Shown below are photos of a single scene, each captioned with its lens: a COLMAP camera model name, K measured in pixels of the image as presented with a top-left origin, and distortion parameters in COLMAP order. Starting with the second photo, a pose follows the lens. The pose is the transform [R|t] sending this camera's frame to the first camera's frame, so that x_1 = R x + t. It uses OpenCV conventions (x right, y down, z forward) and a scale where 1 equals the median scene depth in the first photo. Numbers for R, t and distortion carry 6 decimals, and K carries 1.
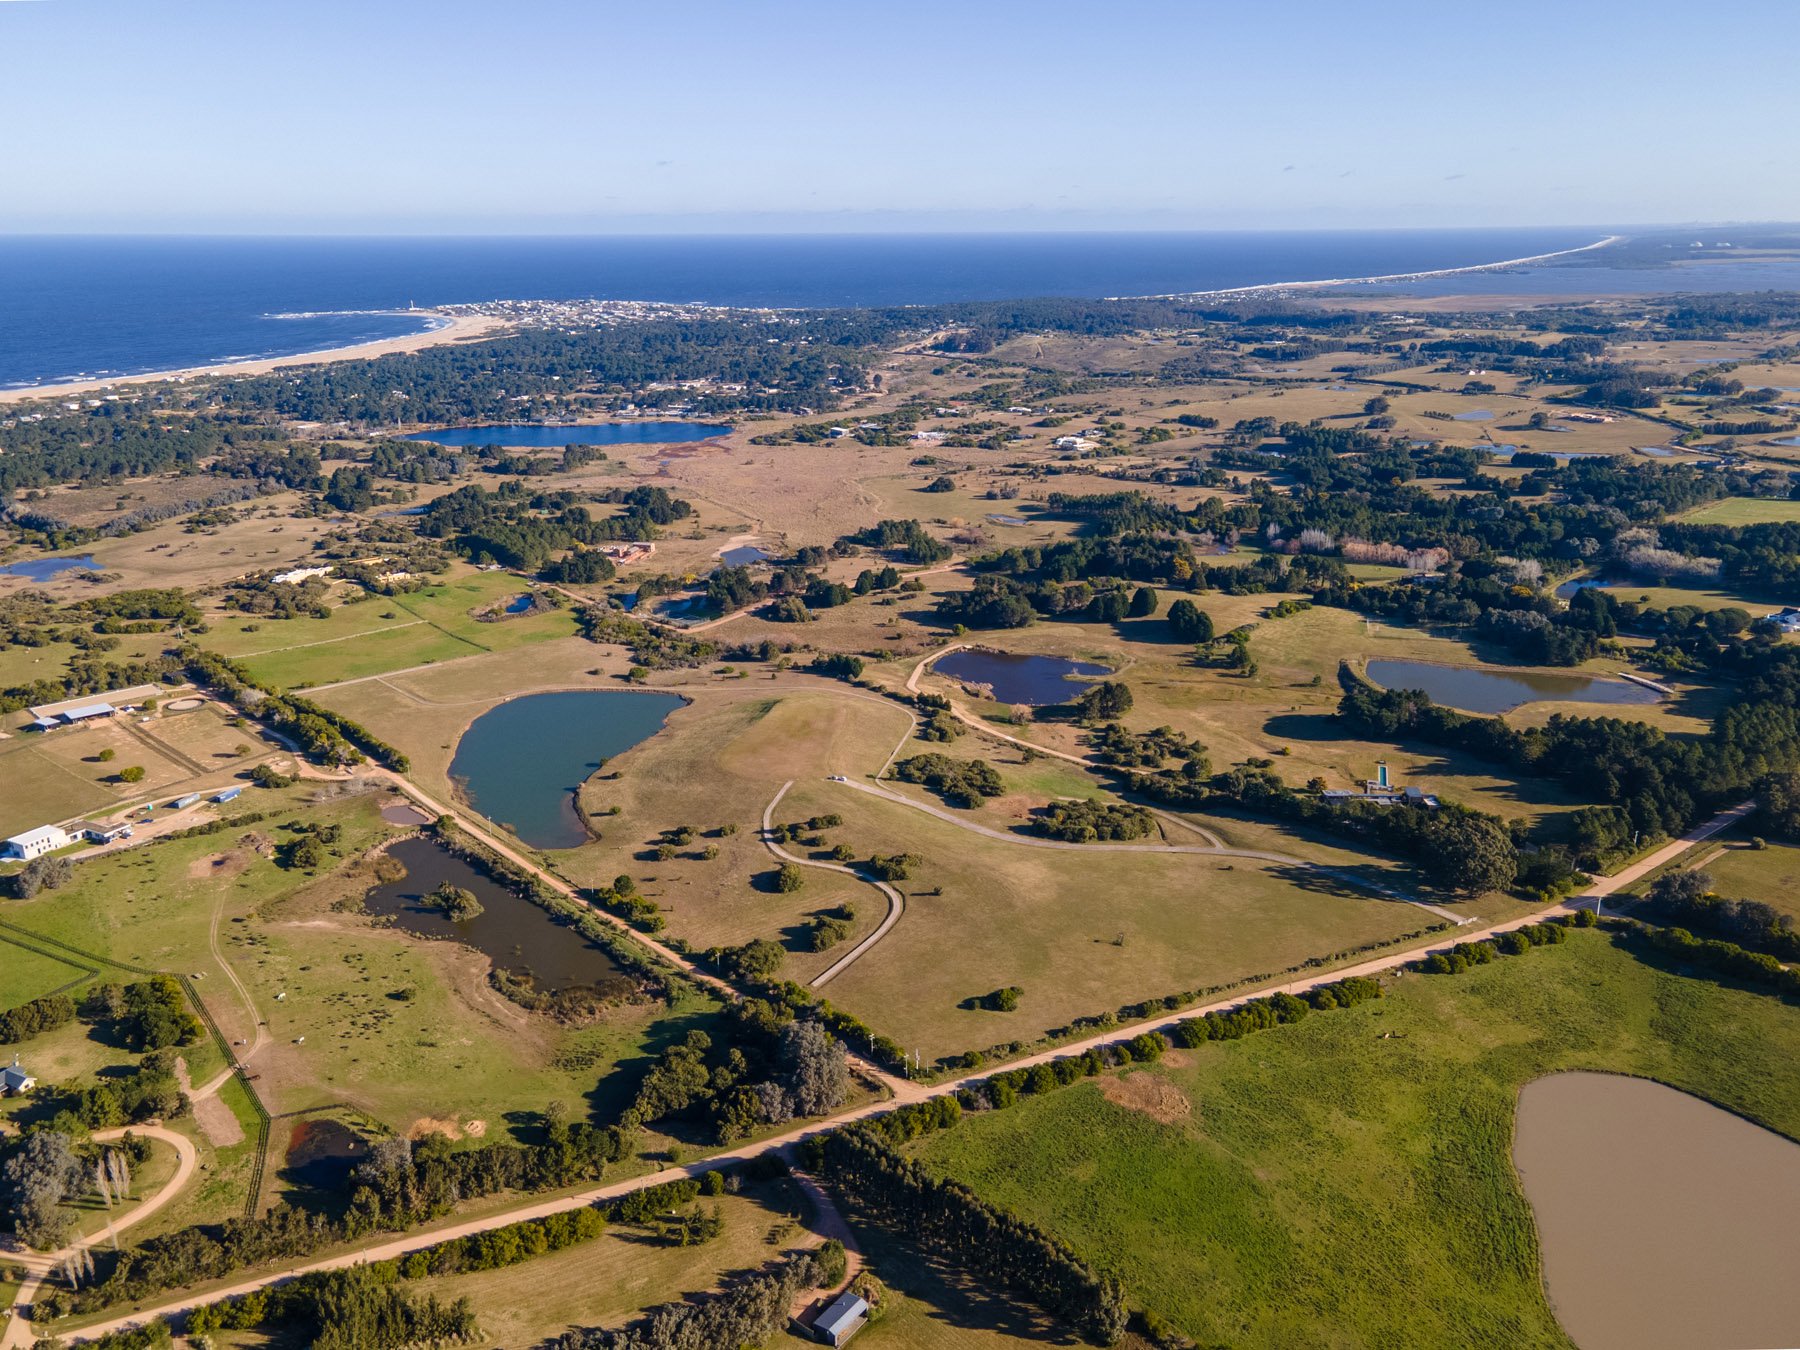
lens RADIAL K [[1331.2, 0, 900.0], [0, 1331.2, 675.0], [0, 0, 1]] dist [0.003989, 0.042998]
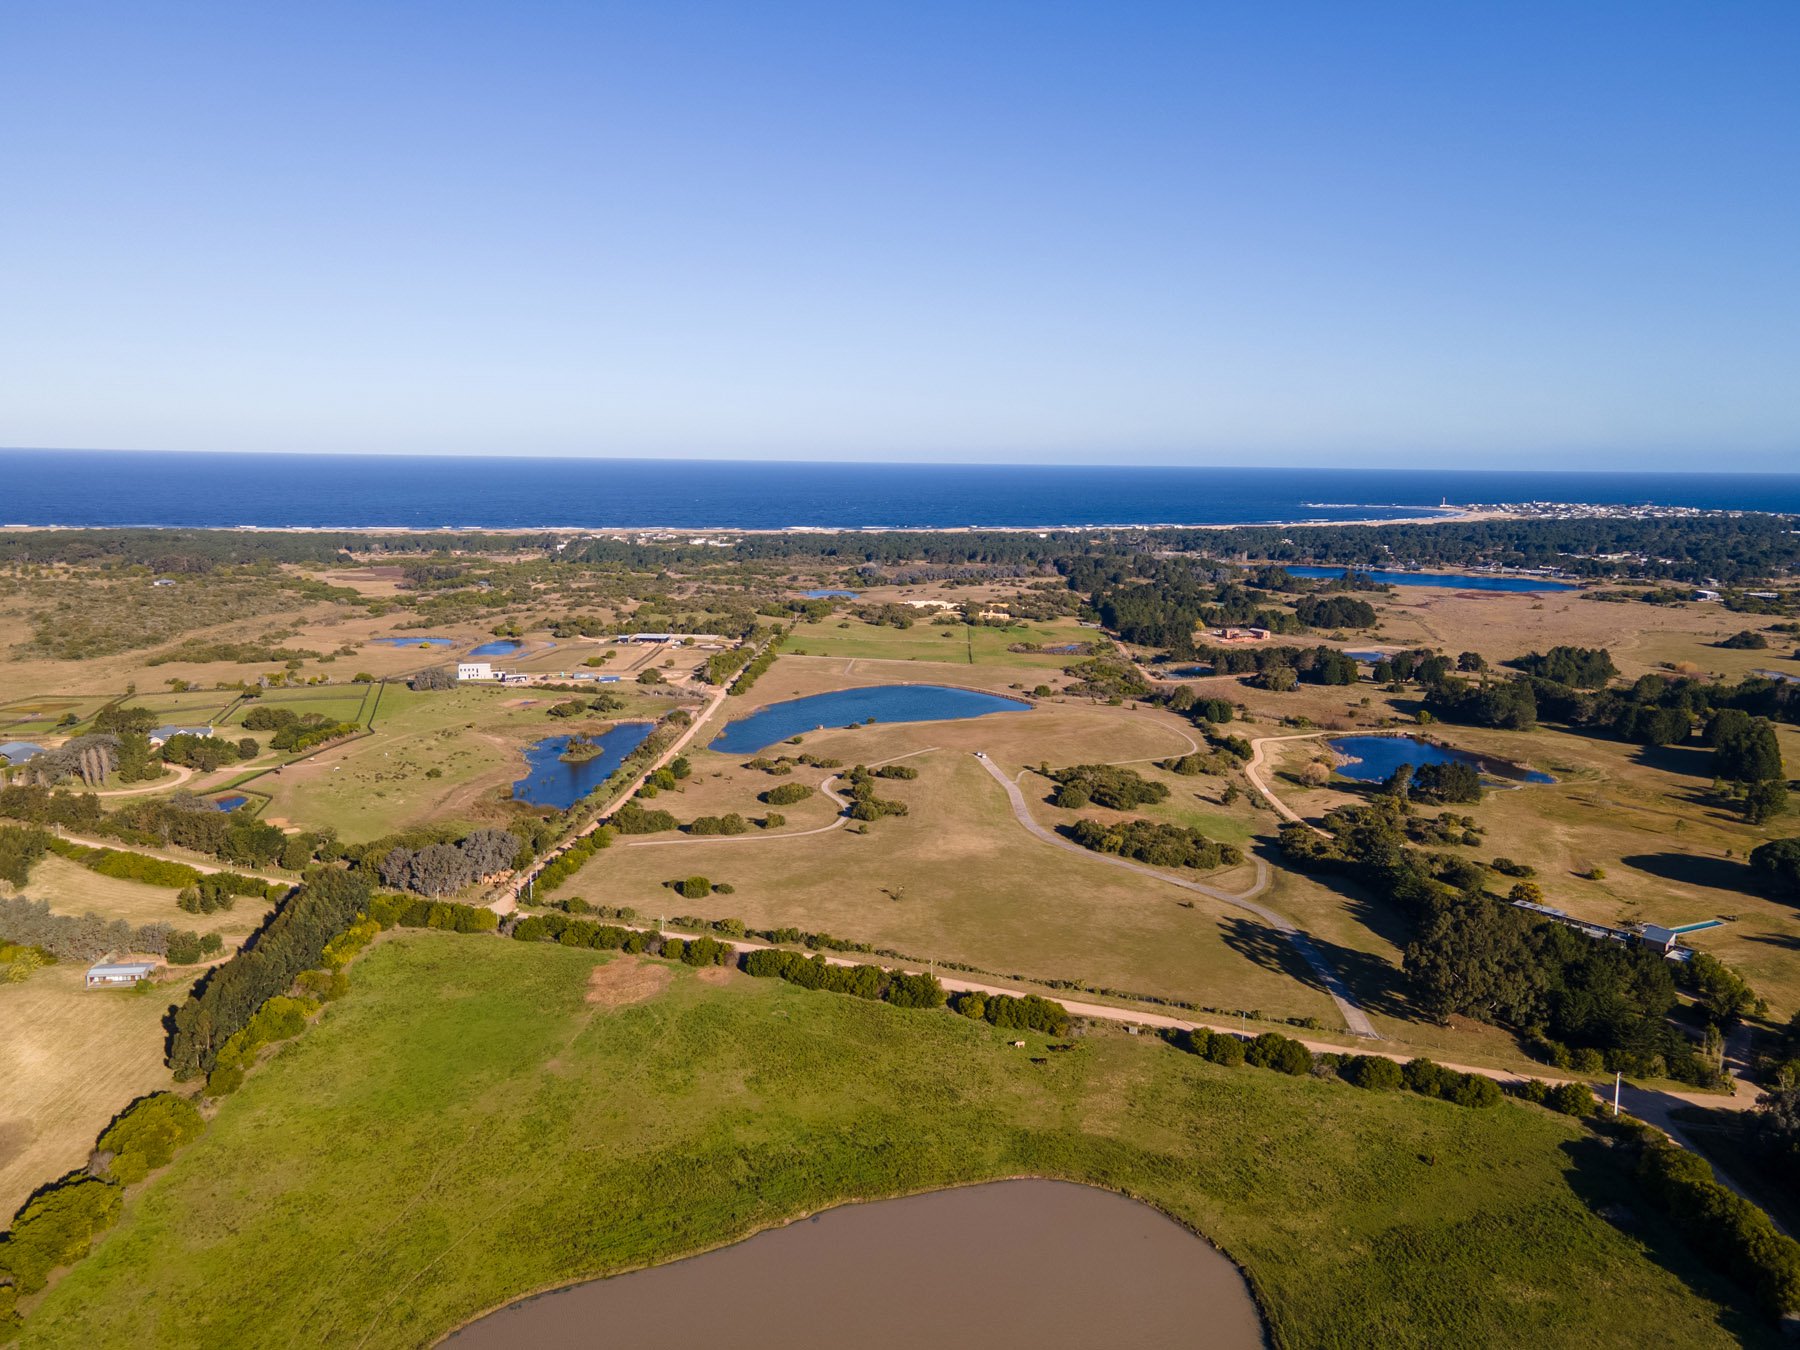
lens RADIAL K [[1331.2, 0, 900.0], [0, 1331.2, 675.0], [0, 0, 1]] dist [0.003989, 0.042998]
pose [[0.697885, 0.142221, -0.701947, 0.713278], [-0.255589, 0.965008, -0.058591, 0.125971], [0.669052, 0.220300, 0.709815, 0.438850]]
